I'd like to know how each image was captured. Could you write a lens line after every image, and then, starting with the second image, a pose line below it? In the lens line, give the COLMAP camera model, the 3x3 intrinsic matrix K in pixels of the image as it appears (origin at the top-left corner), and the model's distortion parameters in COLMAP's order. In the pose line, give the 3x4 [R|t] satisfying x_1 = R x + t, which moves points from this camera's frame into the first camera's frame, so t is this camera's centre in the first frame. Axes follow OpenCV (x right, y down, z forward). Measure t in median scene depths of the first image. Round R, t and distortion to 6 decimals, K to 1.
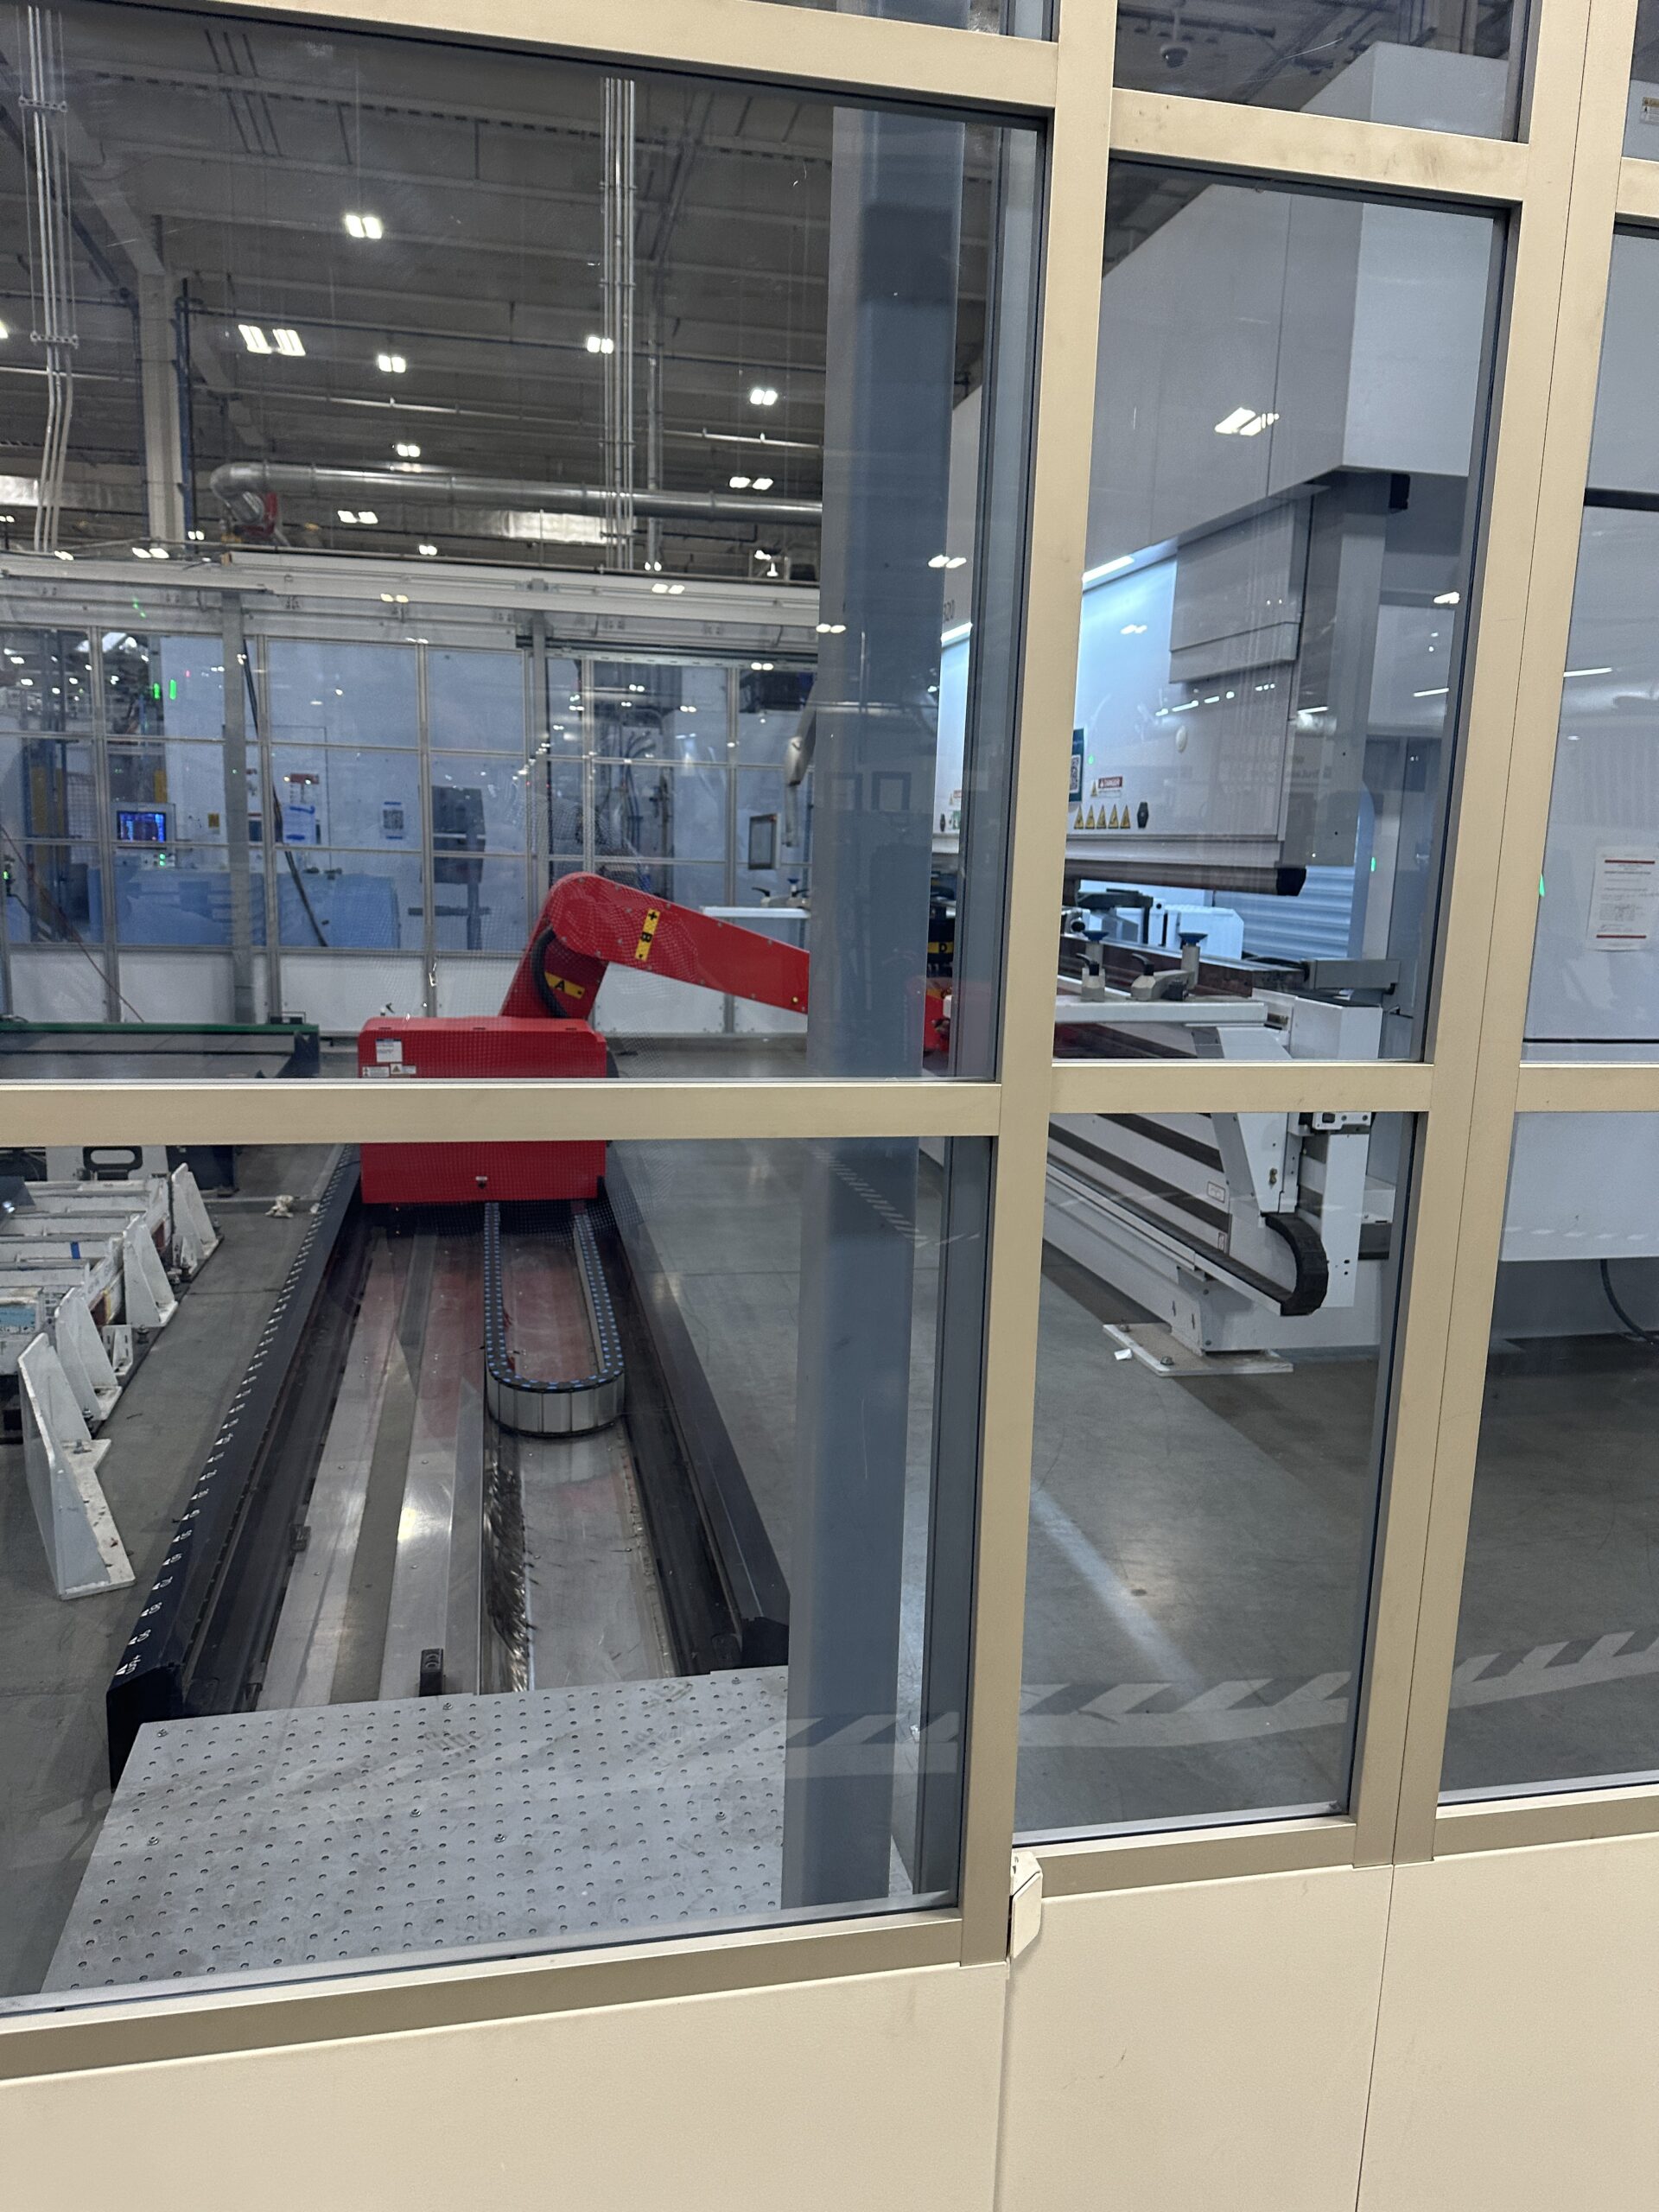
lens RADIAL K [[1580.4, 0, 814.2], [0, 1580.4, 1135.7], [0, 0, 1]] dist [0.027890, -0.044404]
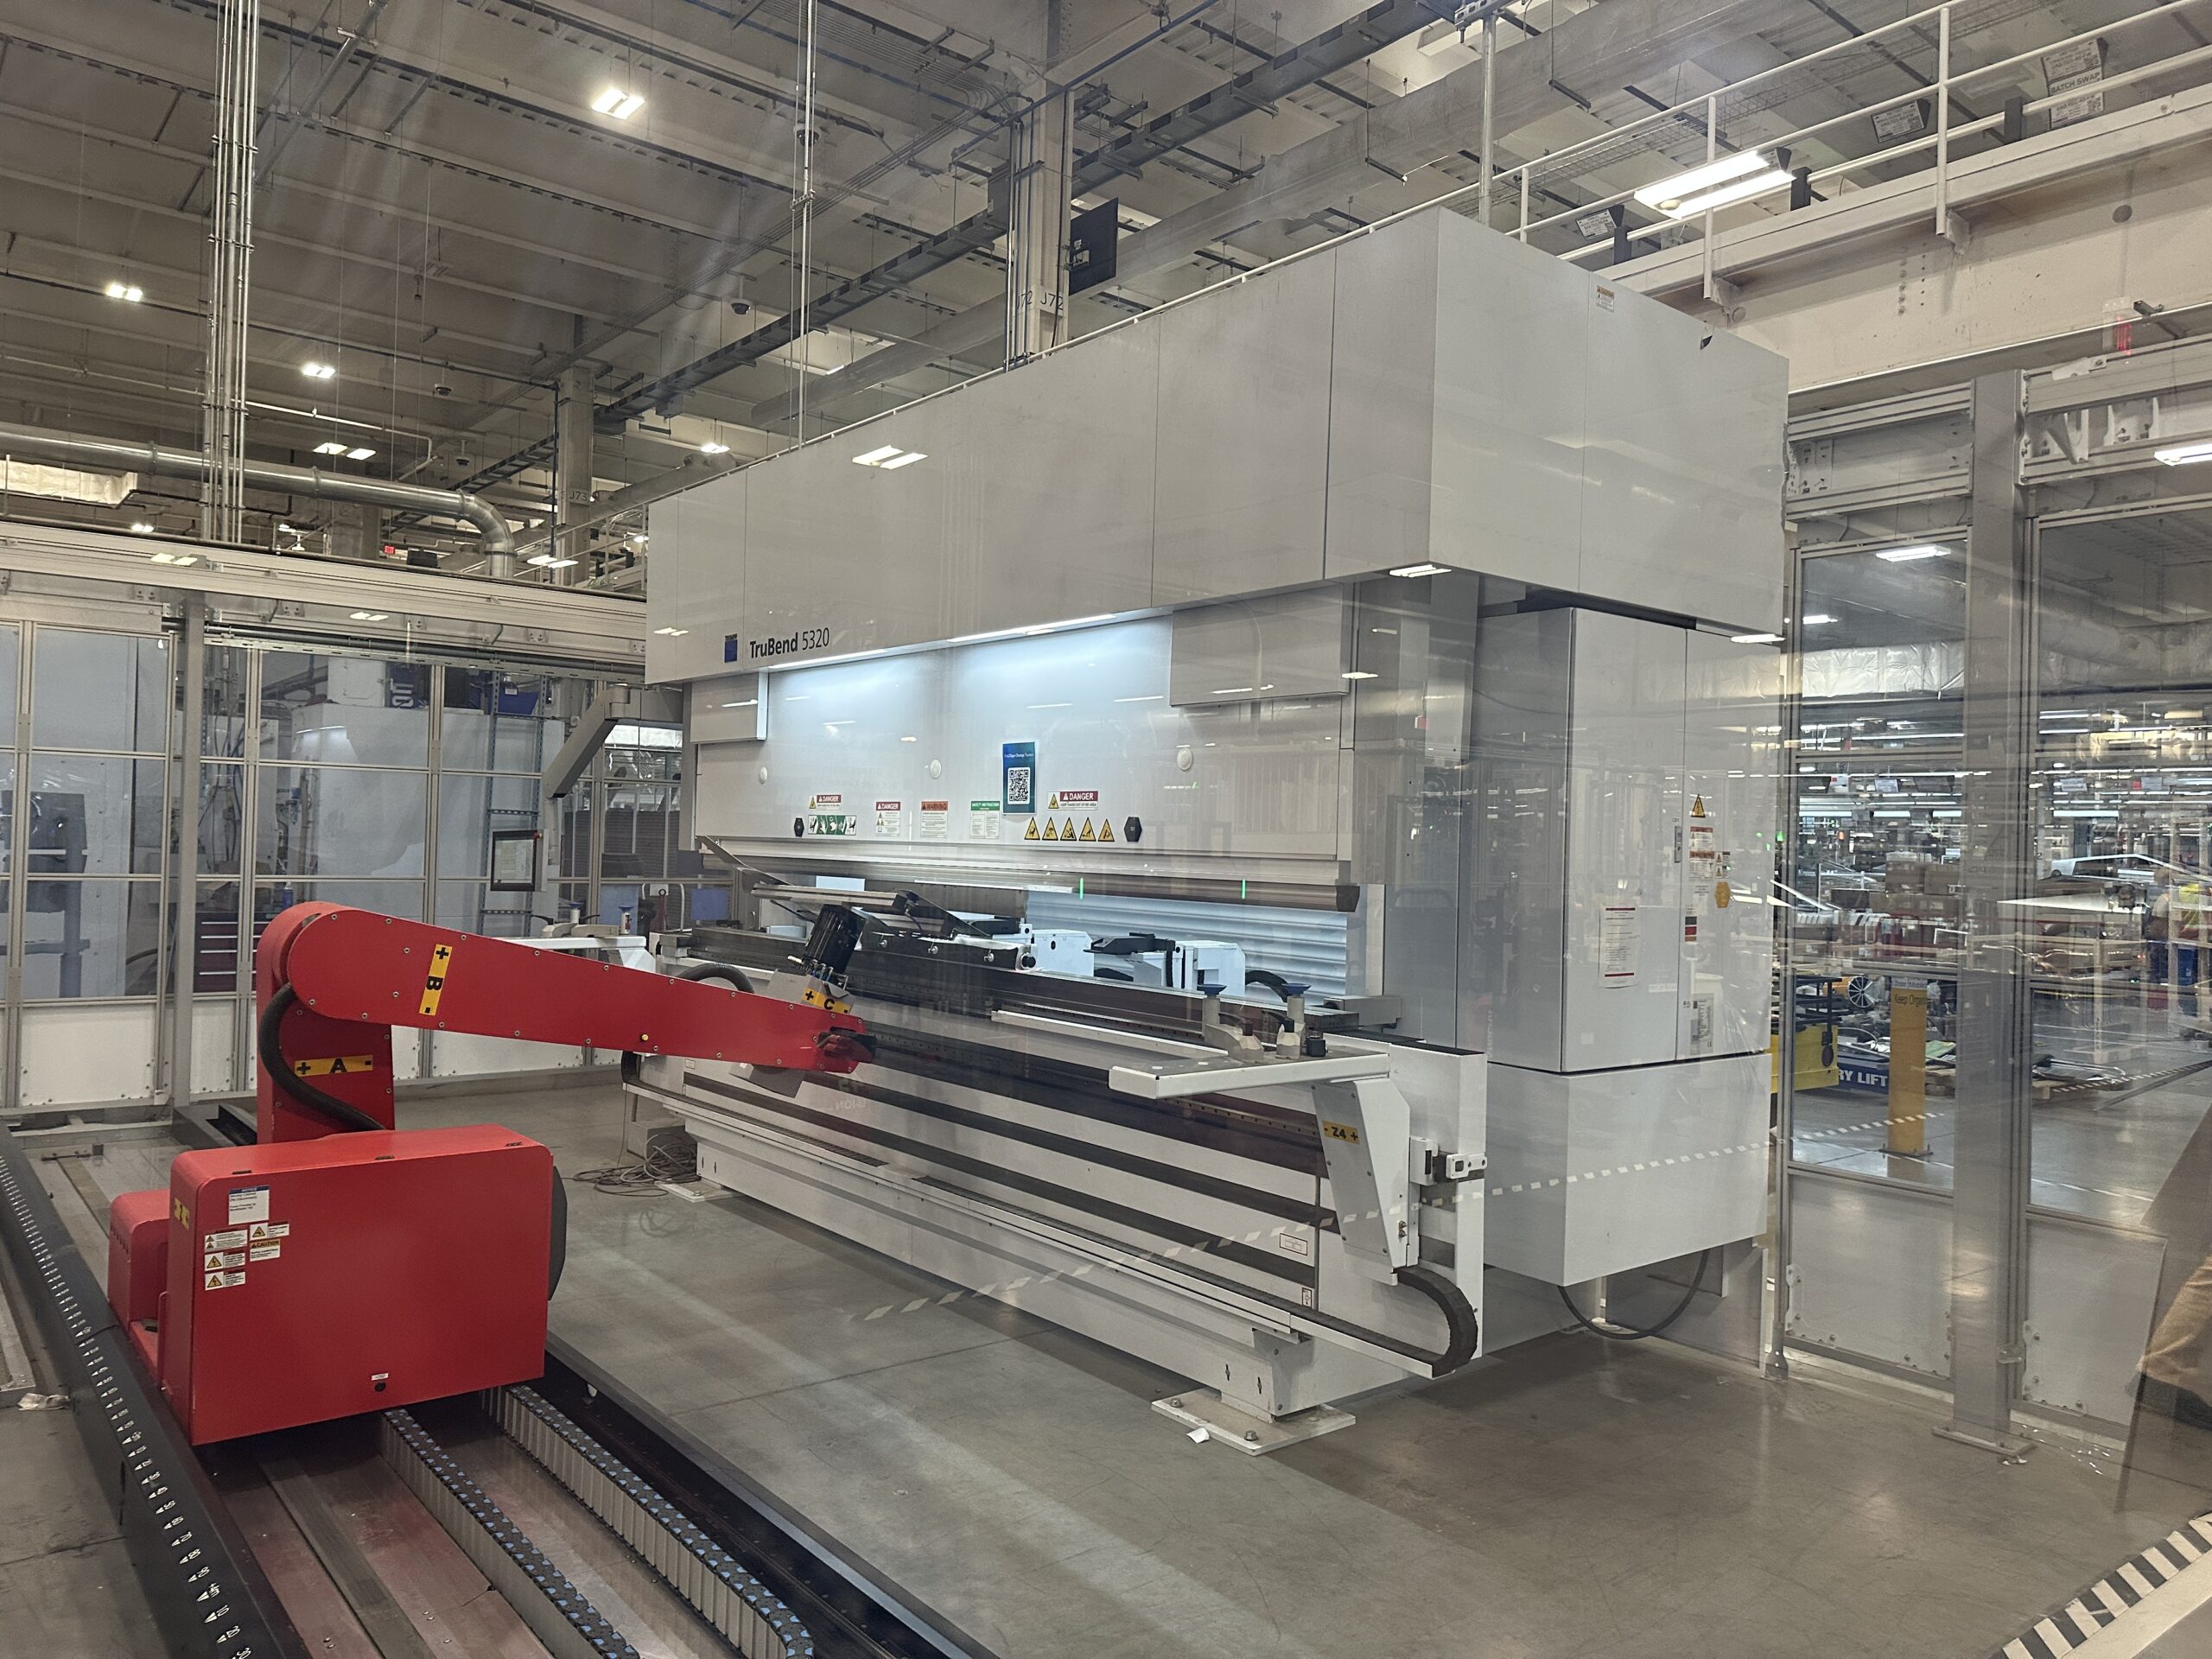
lens RADIAL K [[1580.4, 0, 1113.4], [0, 1580.4, 820.9], [0, 0, 1]] dist [0.027890, -0.044404]
pose [[0.886981, 0.000279, 0.461805, -0.165899], [0.085915, 0.982442, -0.165609, -0.038917], [-0.453743, 0.186568, 0.871384, 0.090408]]
